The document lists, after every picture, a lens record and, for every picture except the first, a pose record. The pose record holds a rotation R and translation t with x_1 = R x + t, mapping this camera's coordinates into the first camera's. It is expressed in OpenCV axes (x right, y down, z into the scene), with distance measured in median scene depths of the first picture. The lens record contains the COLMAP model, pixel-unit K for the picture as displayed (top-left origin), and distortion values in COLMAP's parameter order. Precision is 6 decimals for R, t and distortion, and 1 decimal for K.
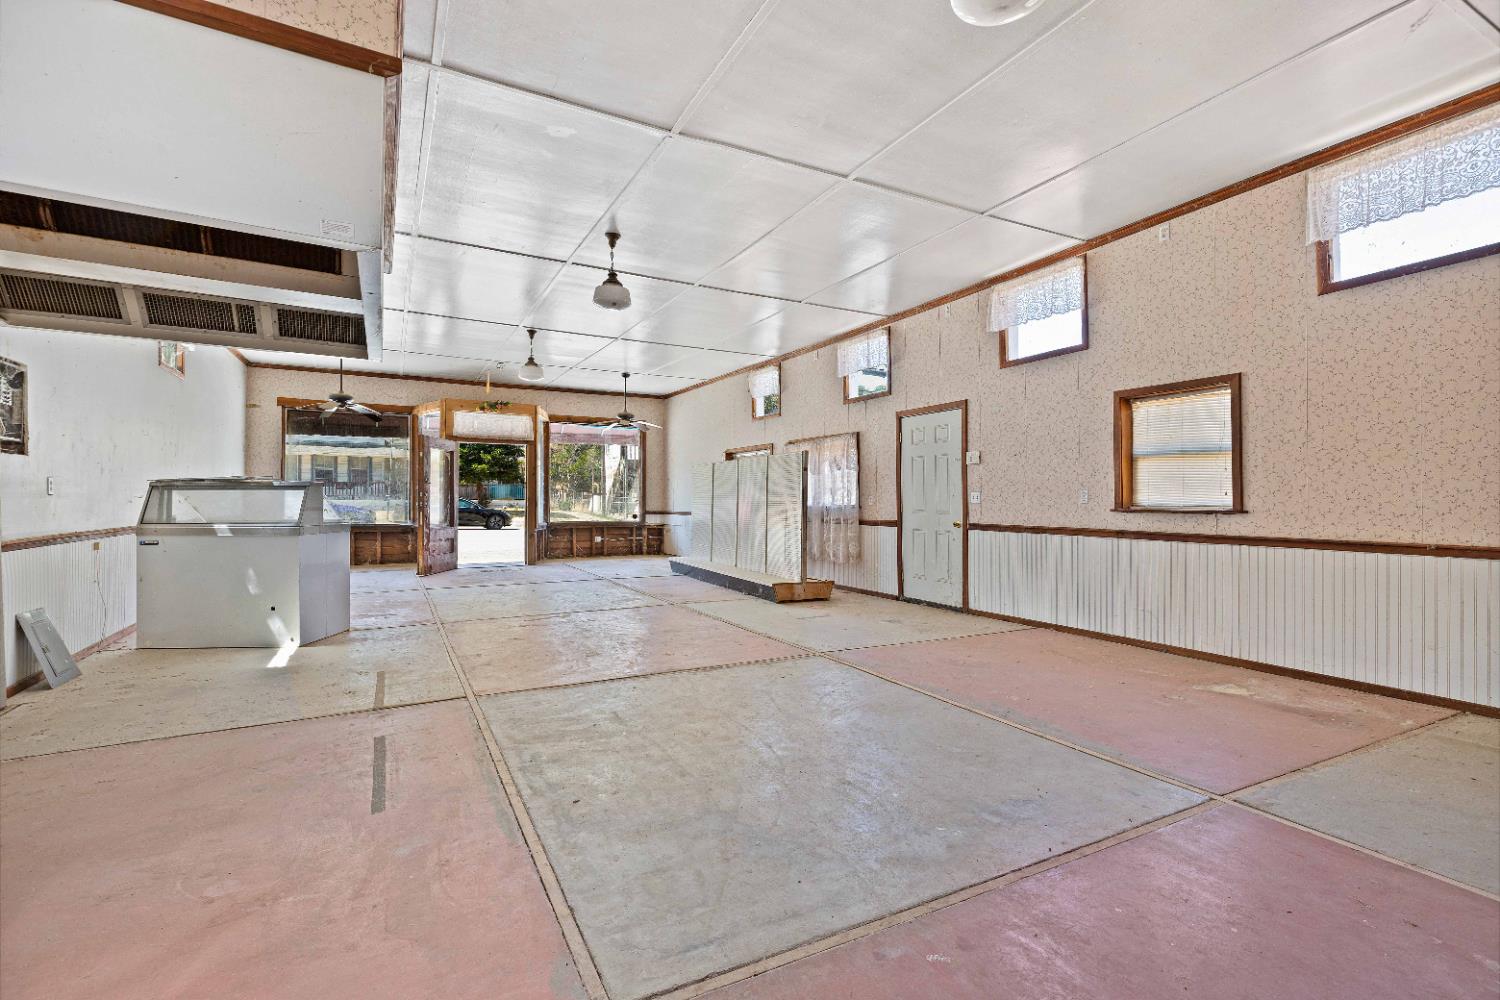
lens RADIAL K [[676.2, 0, 748.3], [0, 676.2, 495.6], [0, 0, 1]] dist [0.004731, -0.000608]
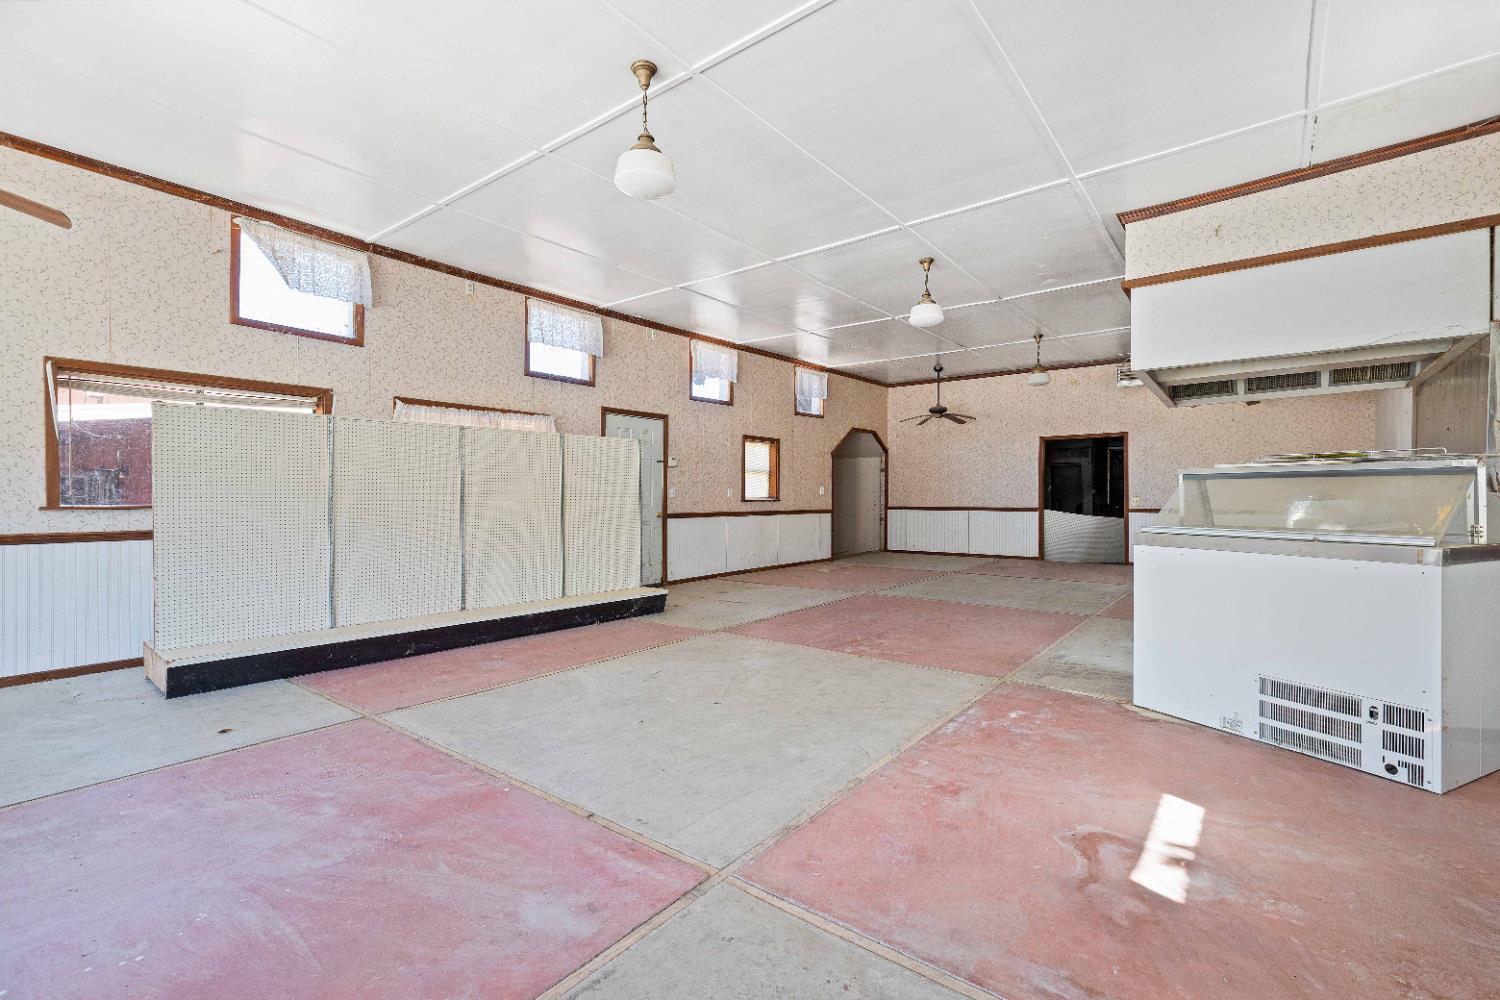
lens RADIAL K [[676.2, 0, 747.5], [0, 676.2, 507.1], [0, 0, 1]] dist [0.004731, -0.000608]
pose [[-0.420627, -0.017066, 0.907073, -0.899162], [-0.006900, 0.999854, 0.015612, 0.008378], [-0.907208, 0.000308, -0.420683, 1.428972]]
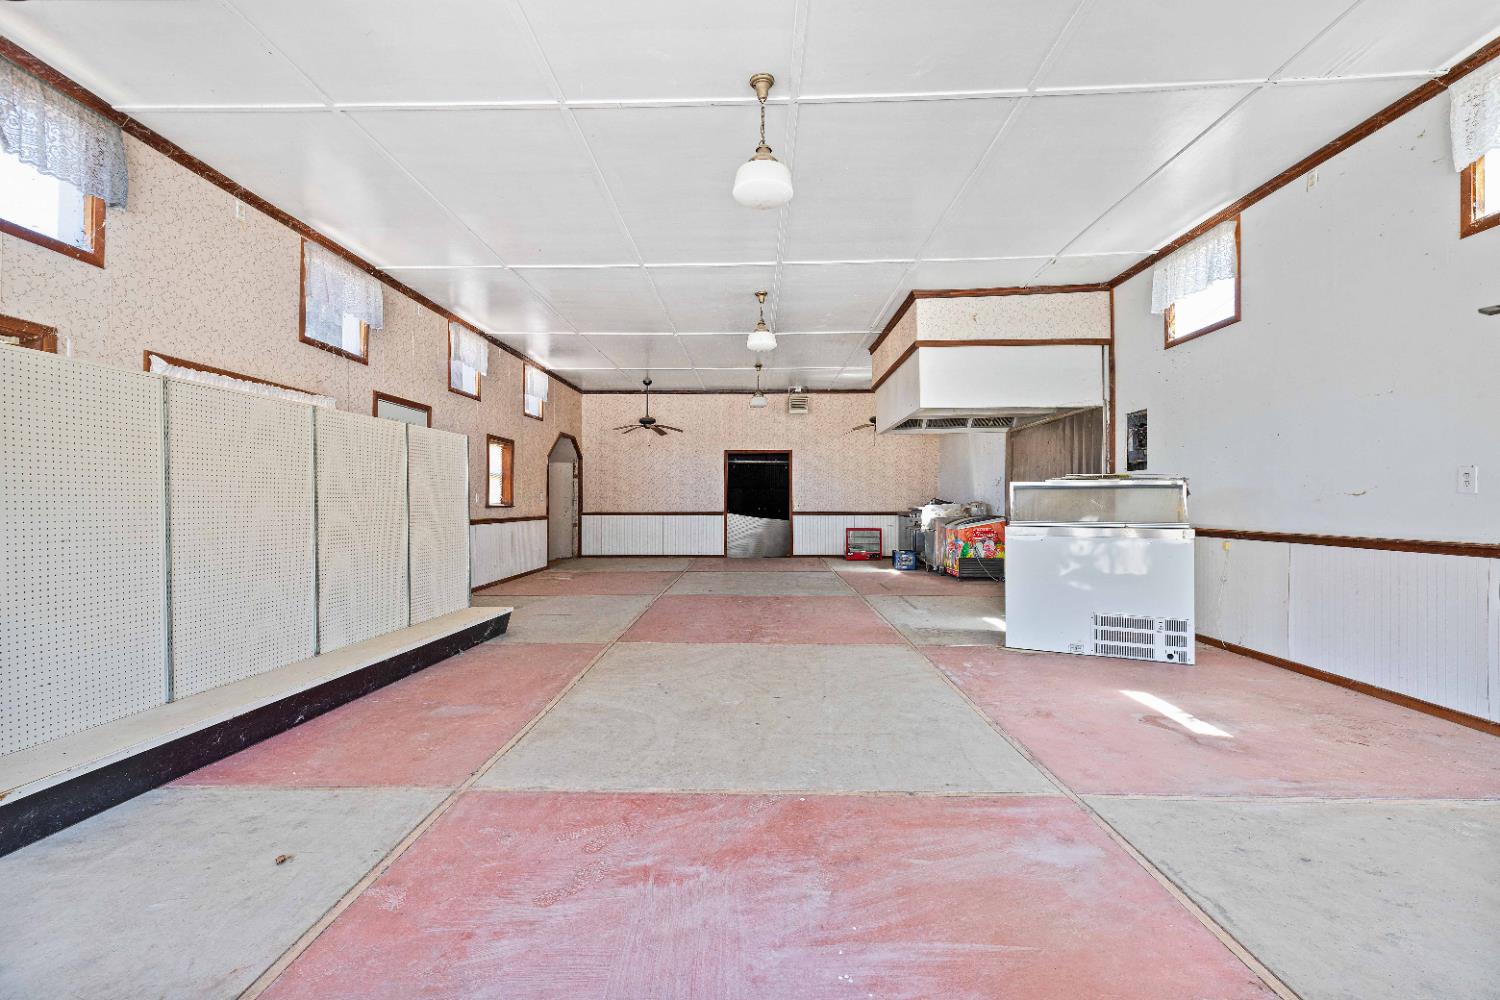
lens RADIAL K [[676.2, 0, 753.3], [0, 676.2, 498.4], [0, 0, 1]] dist [0.004731, -0.000608]
pose [[-0.879922, 0.002347, 0.475113, -0.645859], [-0.003457, 0.999930, -0.011341, 0.014085], [-0.475106, -0.011622, -0.879852, 1.739201]]
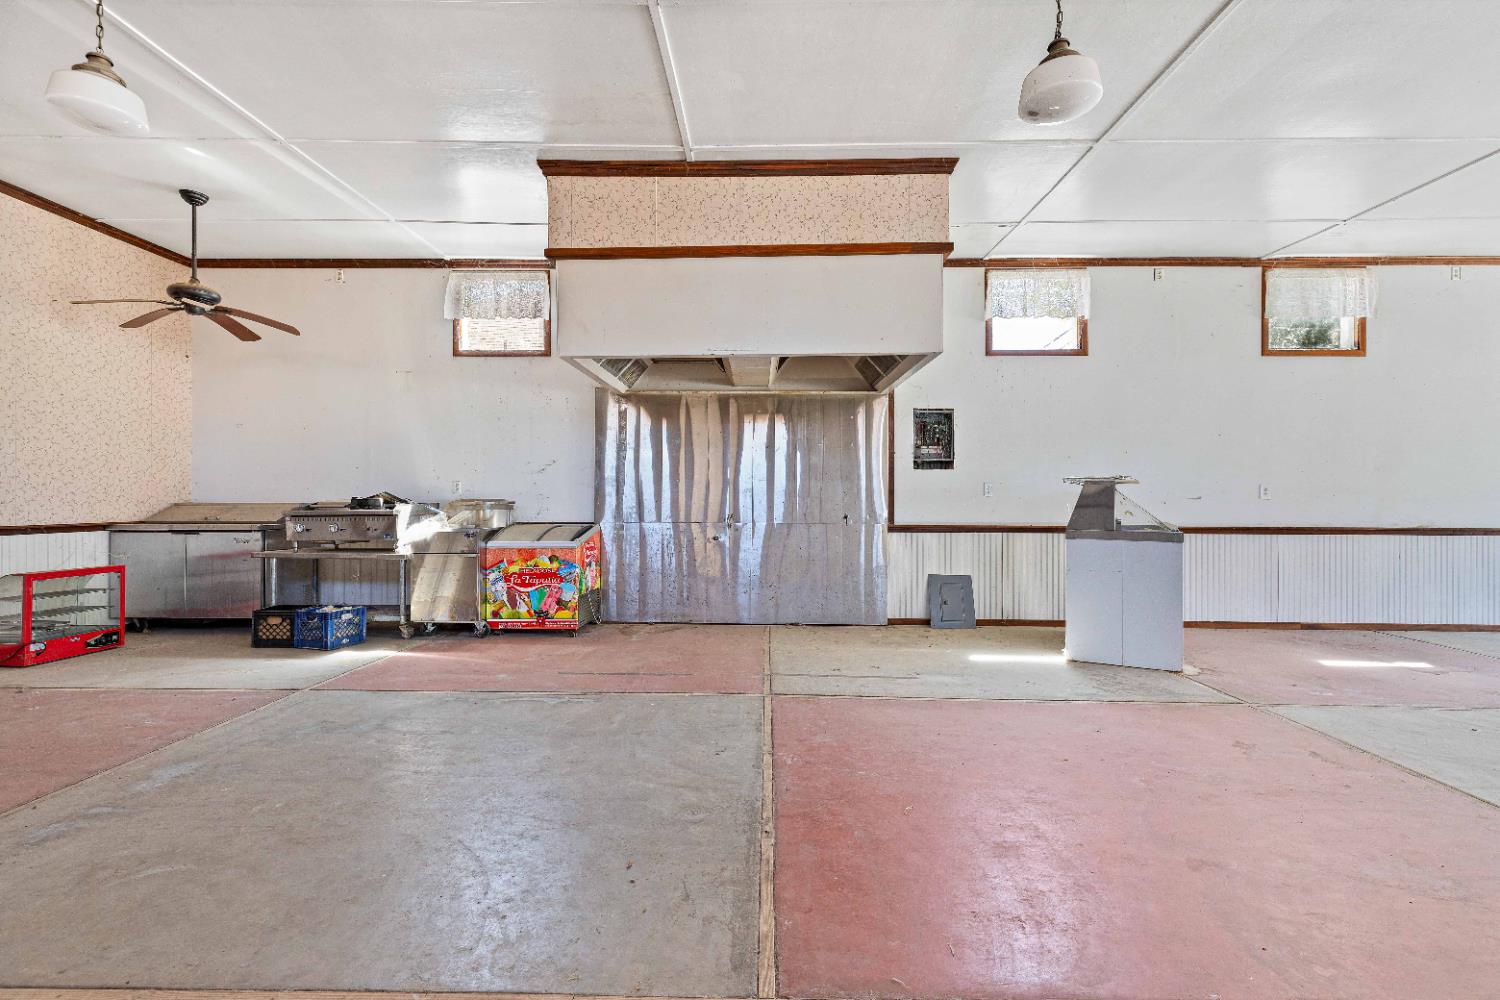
lens RADIAL K [[676.2, 0, 747.9], [0, 676.2, 496.5], [0, 0, 1]] dist [0.004731, -0.000608]
pose [[-0.497036, -0.009733, -0.867675, 0.279821], [0.000149, 0.999936, -0.011302, 0.008886], [0.867730, -0.005746, -0.497003, 0.860652]]
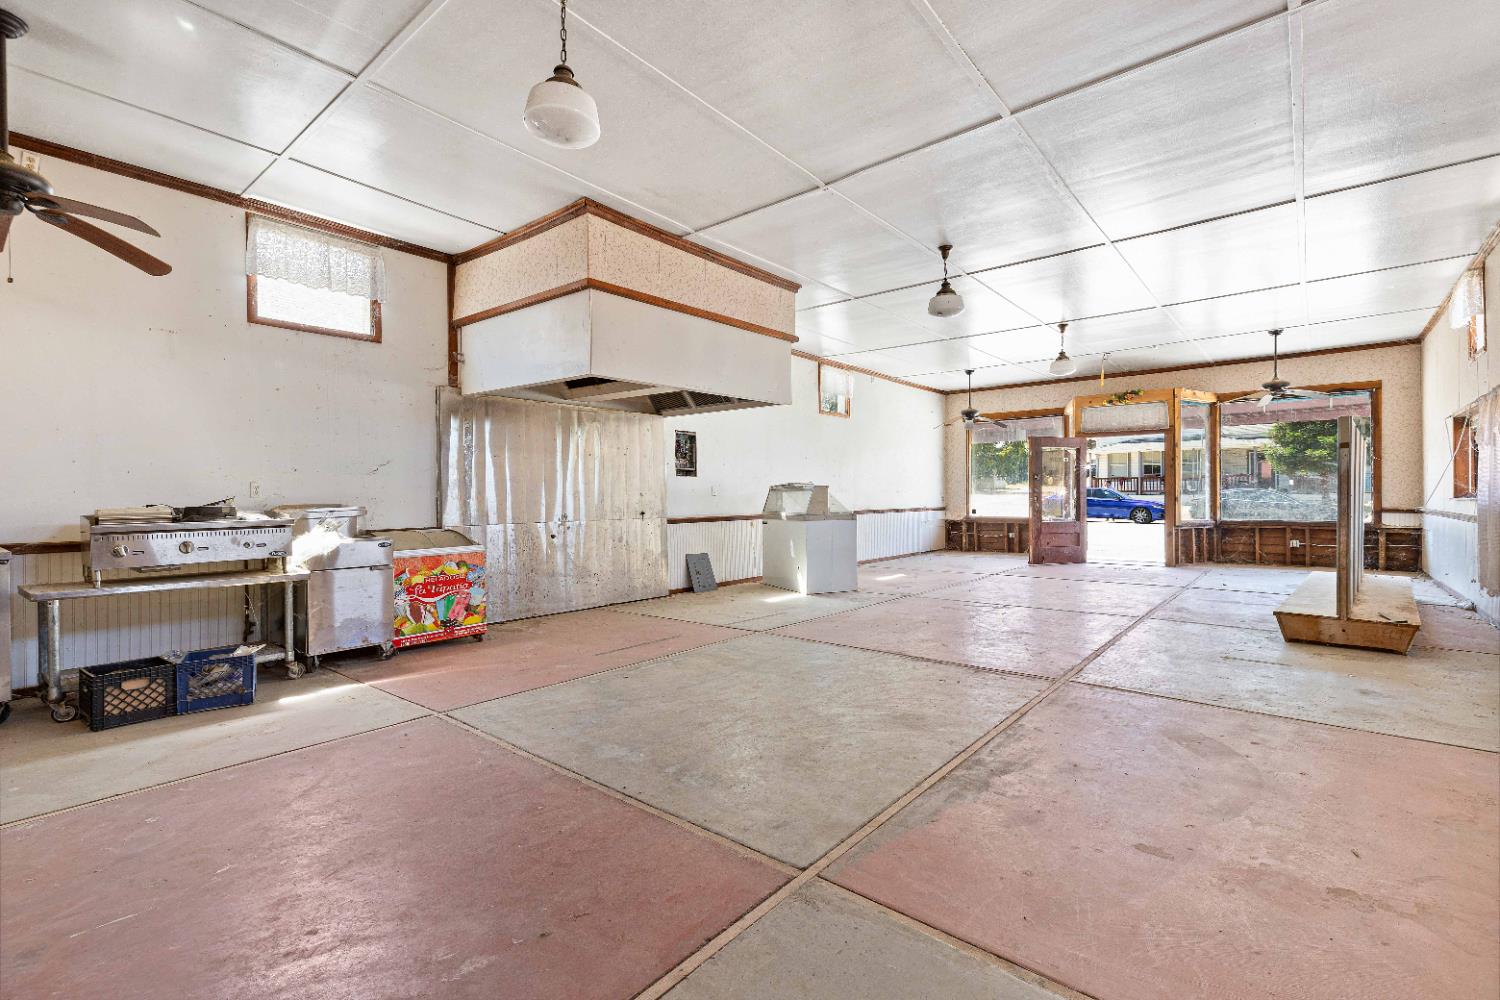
lens RADIAL K [[676.2, 0, 750.3], [0, 676.2, 504.0], [0, 0, 1]] dist [0.004731, -0.000608]
pose [[0.371181, 0.002649, -0.928557, 0.553733], [0.016731, 0.999815, 0.009540, 0.002414], [0.928410, -0.019077, 0.371068, 0.257853]]
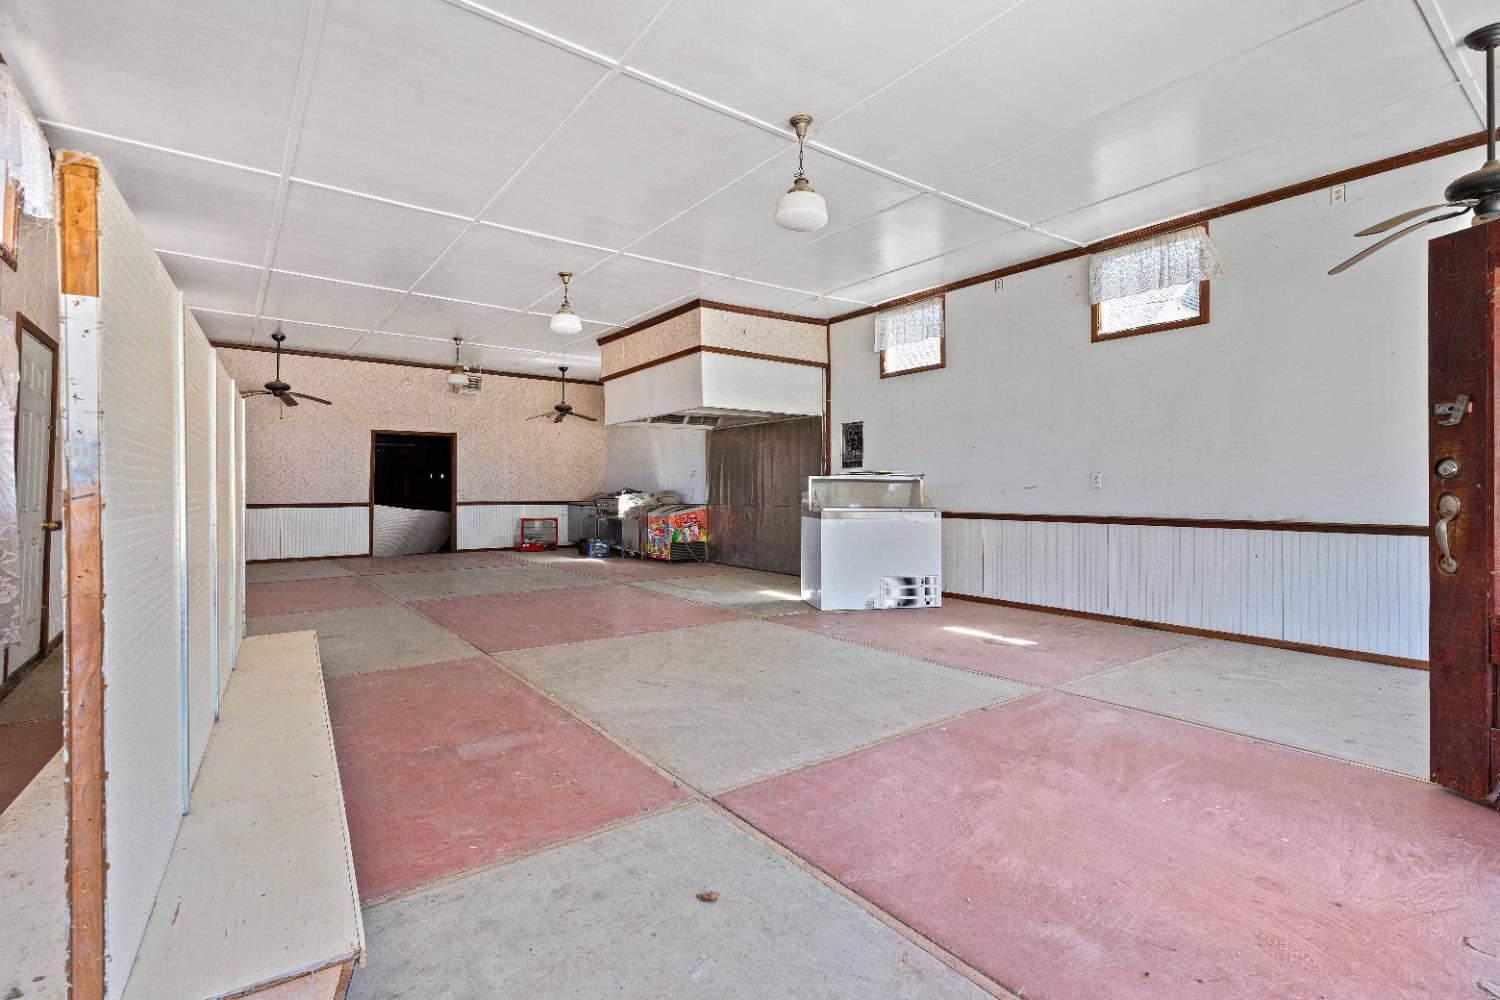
lens RADIAL K [[676.2, 0, 754.0], [0, 676.2, 486.3], [0, 0, 1]] dist [0.004731, -0.000608]
pose [[-0.986668, -0.003242, -0.162716, -0.277300], [-0.001196, 0.999919, -0.012672, 0.011665], [0.162744, -0.012308, -0.986592, 1.846726]]
